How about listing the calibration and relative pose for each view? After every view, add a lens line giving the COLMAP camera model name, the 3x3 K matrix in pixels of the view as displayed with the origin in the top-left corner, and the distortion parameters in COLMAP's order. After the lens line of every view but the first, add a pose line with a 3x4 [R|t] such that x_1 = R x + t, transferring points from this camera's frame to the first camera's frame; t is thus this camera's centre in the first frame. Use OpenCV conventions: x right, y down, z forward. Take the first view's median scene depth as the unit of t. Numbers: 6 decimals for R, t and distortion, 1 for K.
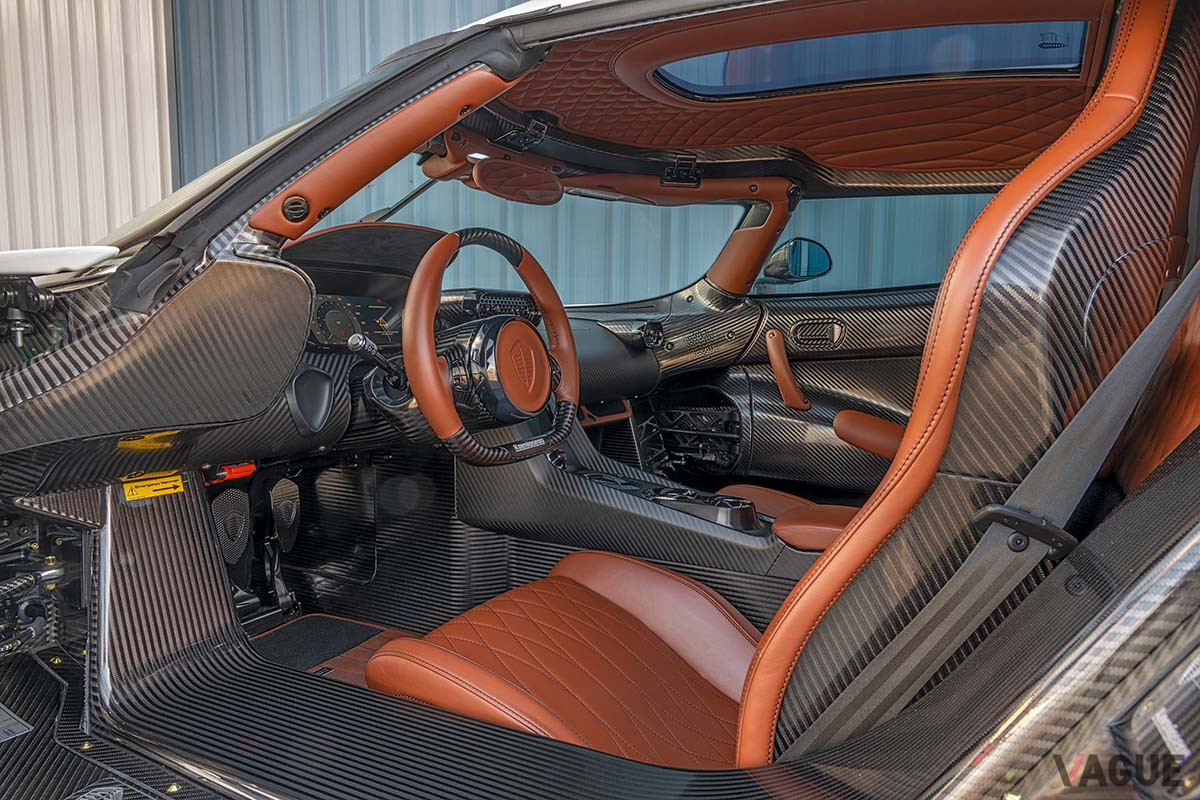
lens RADIAL K [[815.9, 0, 601.1], [0, 815.9, 402.9], [0, 0, 1]] dist [0.032465, 0.000673]
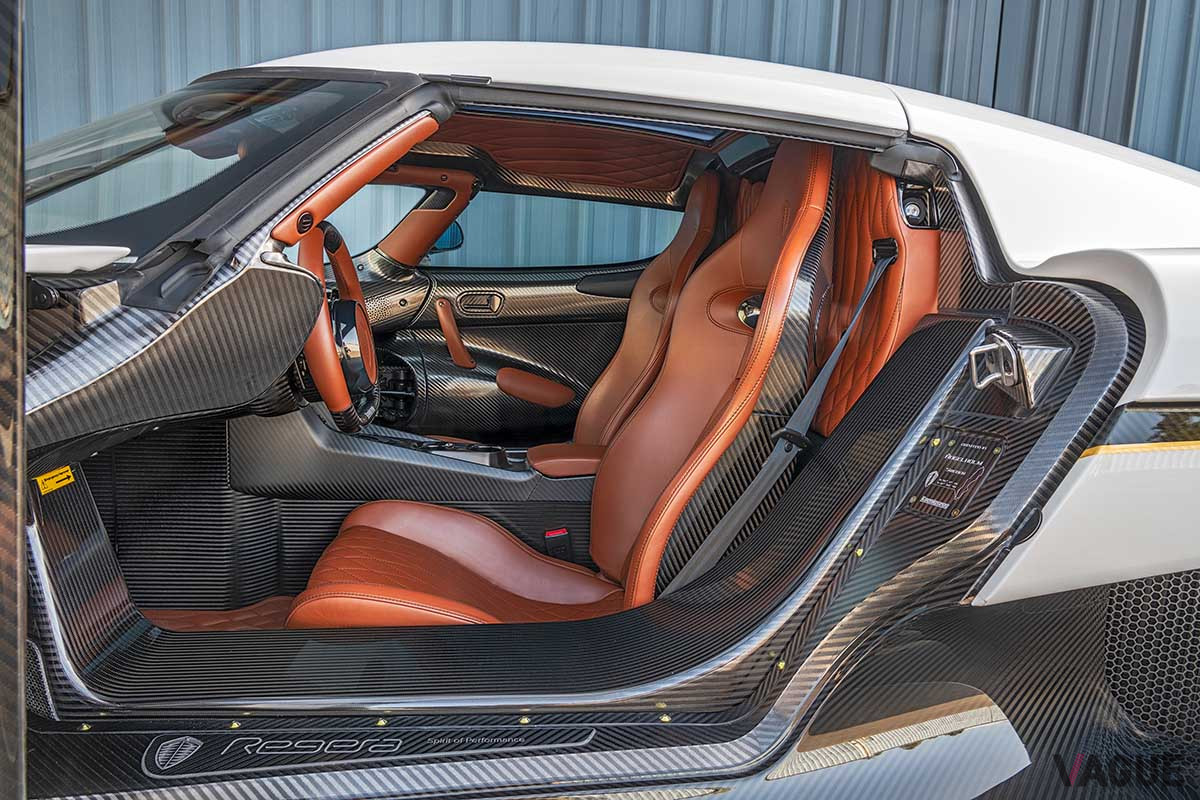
lens RADIAL K [[859.1, 0, 599.6], [0, 859.1, 402.1], [0, 0, 1]] dist [0.004562, 0.001448]
pose [[0.808063, -0.055712, 0.586456, -0.432095], [0.018096, 0.997396, 0.069817, -0.033625], [-0.588818, -0.045803, 0.806967, -0.139716]]
